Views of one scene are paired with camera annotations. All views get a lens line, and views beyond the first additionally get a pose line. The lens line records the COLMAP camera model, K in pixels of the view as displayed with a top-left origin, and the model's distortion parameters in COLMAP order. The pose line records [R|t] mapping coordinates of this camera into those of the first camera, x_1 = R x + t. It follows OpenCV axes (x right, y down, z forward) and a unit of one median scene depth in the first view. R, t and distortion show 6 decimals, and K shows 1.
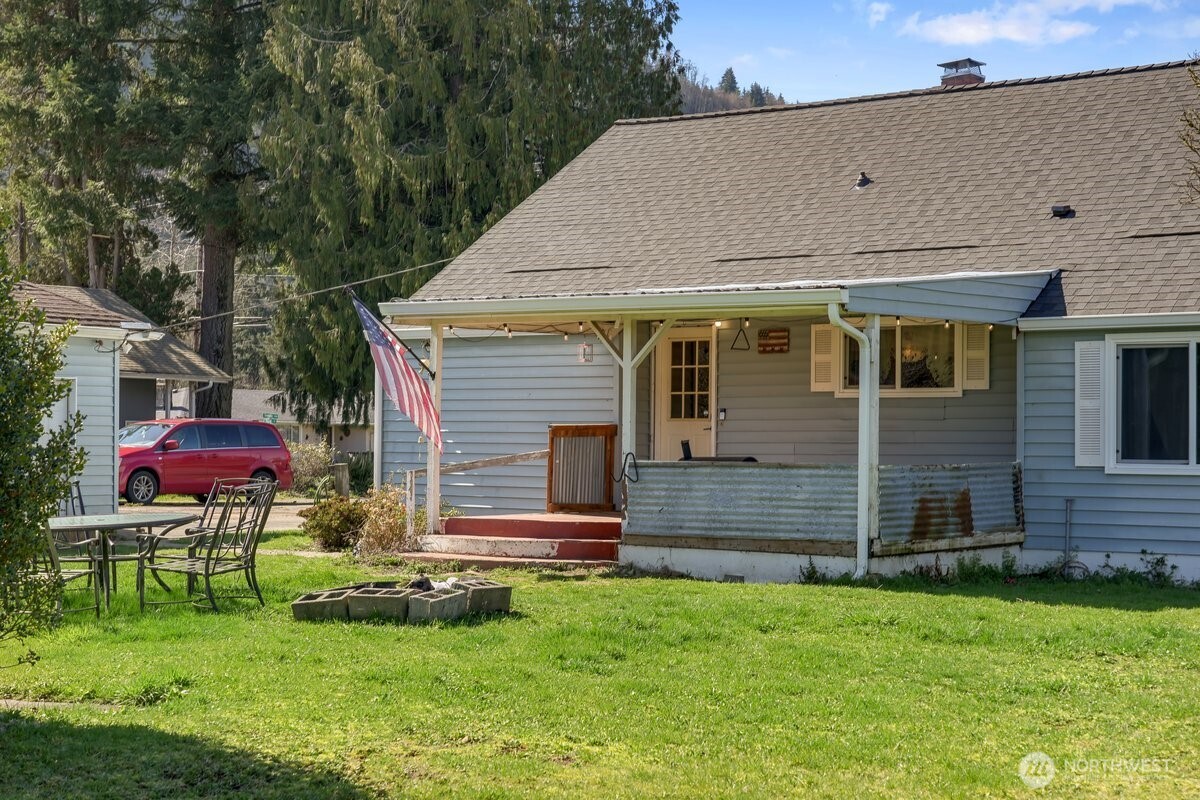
lens RADIAL K [[2107.8, 0, 600.0], [0, 2107.8, 400.0], [0, 0, 1]] dist [-0.363624, -0.036818]
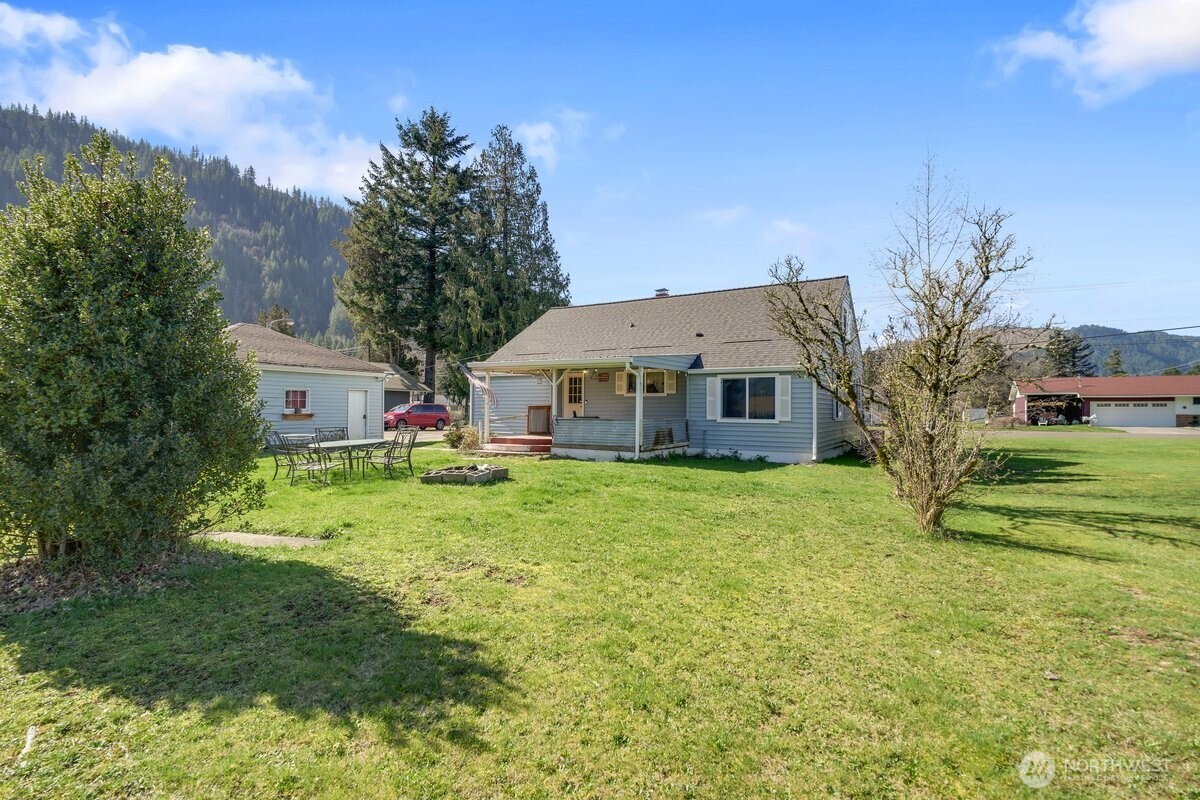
lens RADIAL K [[562.8, 0, 597.2], [0, 562.8, 398.2], [0, 0, 1]] dist [-0.000429, -0.000721]
pose [[0.996188, 0.000831, 0.087224, 0.004221], [-0.000794, 1.000000, -0.000463, 0.002096], [-0.087225, 0.000392, 0.996189, 0.213198]]
